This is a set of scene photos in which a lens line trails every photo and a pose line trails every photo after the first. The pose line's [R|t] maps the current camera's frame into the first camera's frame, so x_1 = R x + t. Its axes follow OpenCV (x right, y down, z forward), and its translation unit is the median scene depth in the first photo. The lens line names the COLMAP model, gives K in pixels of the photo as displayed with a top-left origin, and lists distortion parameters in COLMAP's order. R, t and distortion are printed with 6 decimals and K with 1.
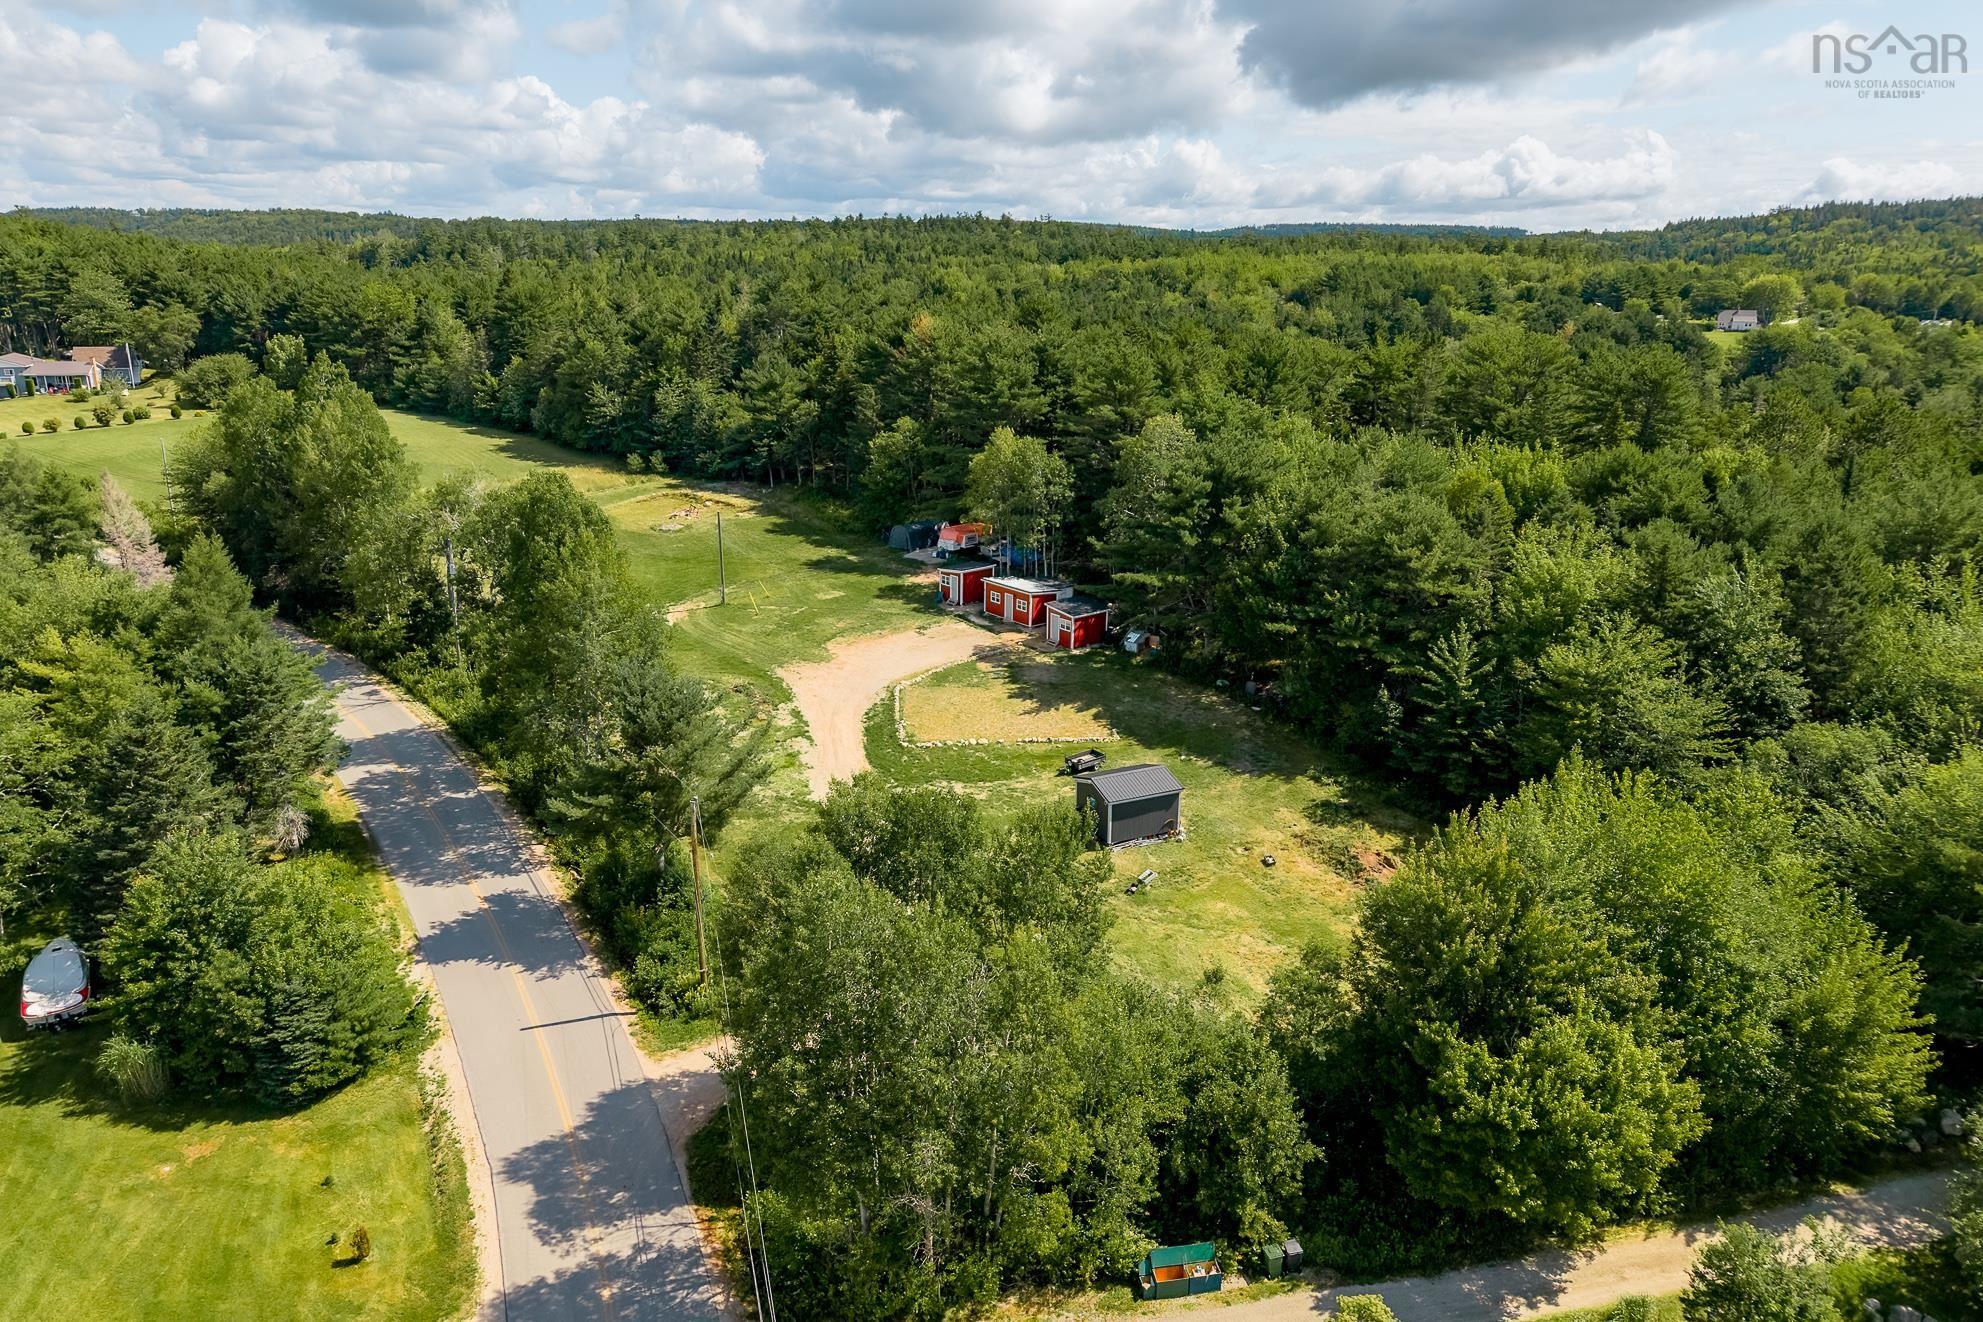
lens RADIAL K [[1343.2, 0, 1010.2], [0, 1343.2, 660.0], [0, 0, 1]] dist [0.047445, -0.030177]
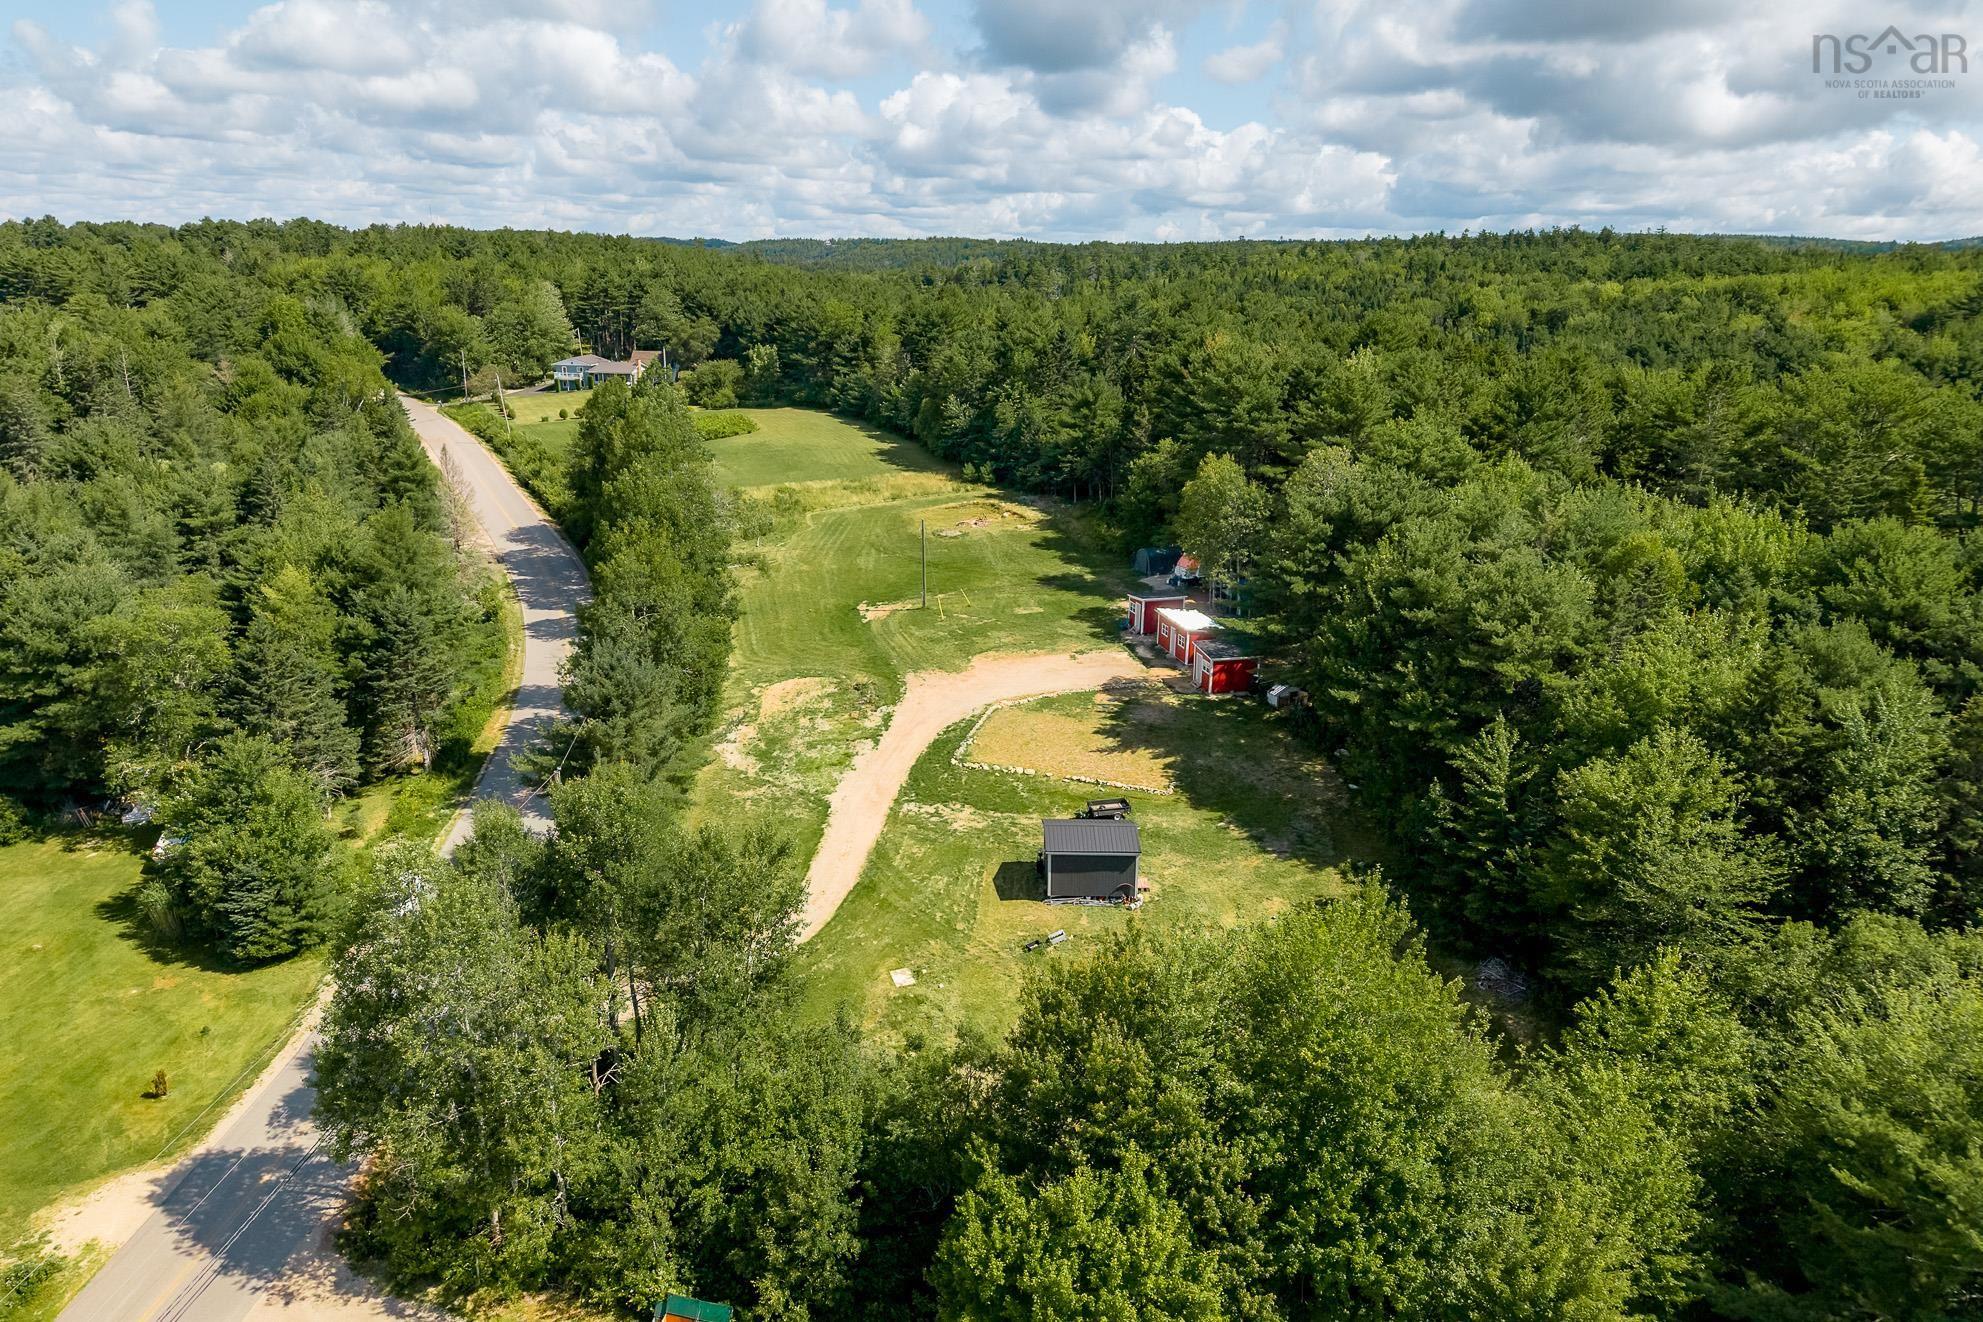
lens RADIAL K [[1343.2, 0, 984.1], [0, 1343.2, 666.5], [0, 0, 1]] dist [0.047445, -0.030177]
pose [[0.899702, 0.123298, -0.418728, 0.189619], [-0.127168, 0.991704, 0.018776, -0.015785], [0.417569, 0.036356, 0.907917, 0.057030]]
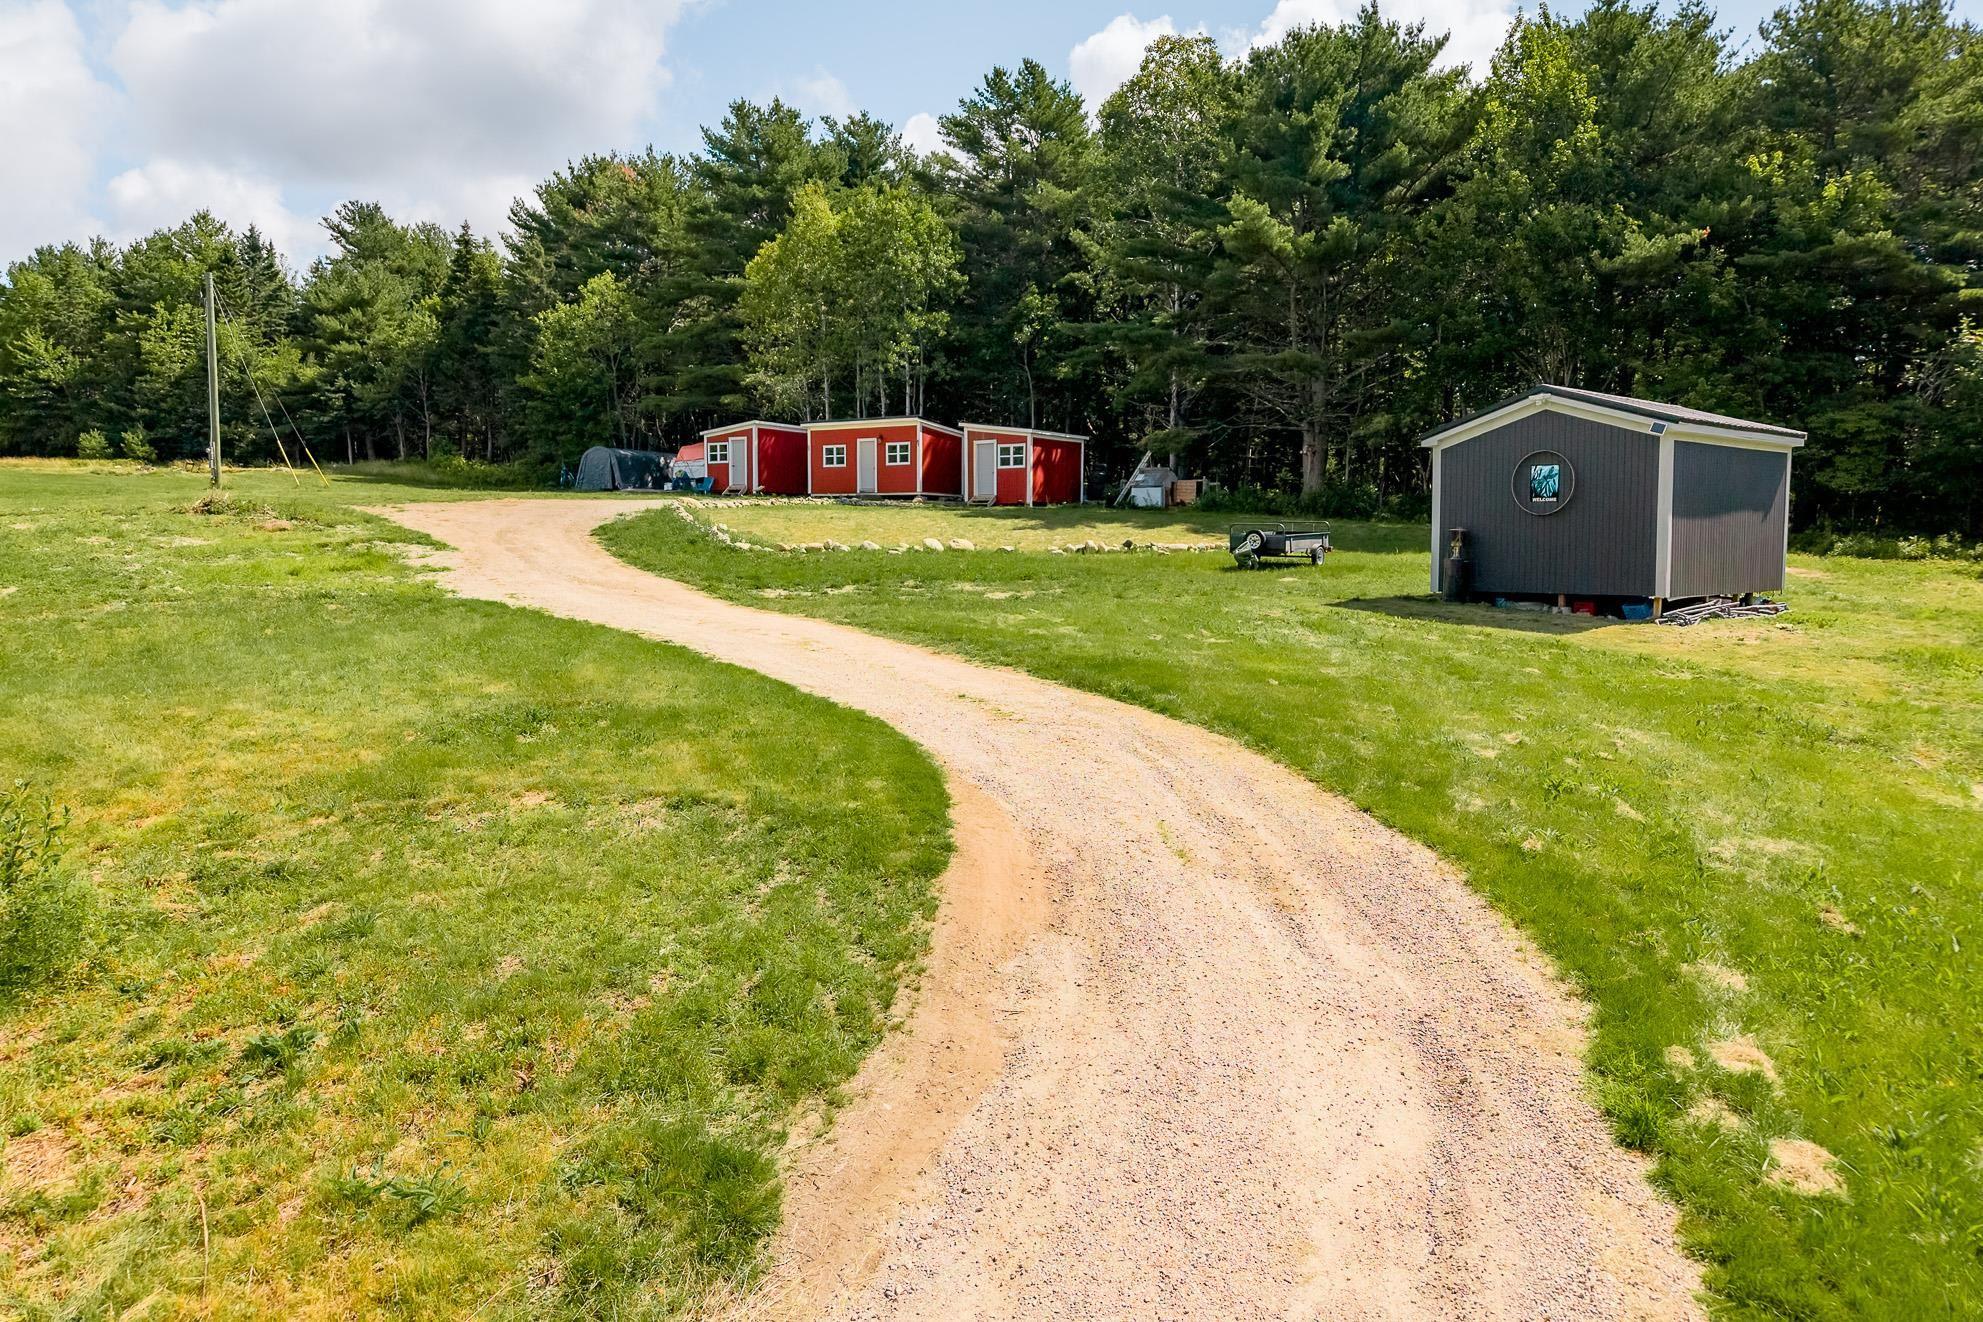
lens RADIAL K [[1343.2, 0, 988.1], [0, 1343.2, 666.2], [0, 0, 1]] dist [0.047445, -0.030177]
pose [[0.967931, -0.011481, 0.250954, -0.055115], [0.065264, 0.976148, -0.207065, 0.091188], [-0.242591, 0.216803, 0.945593, 0.375239]]
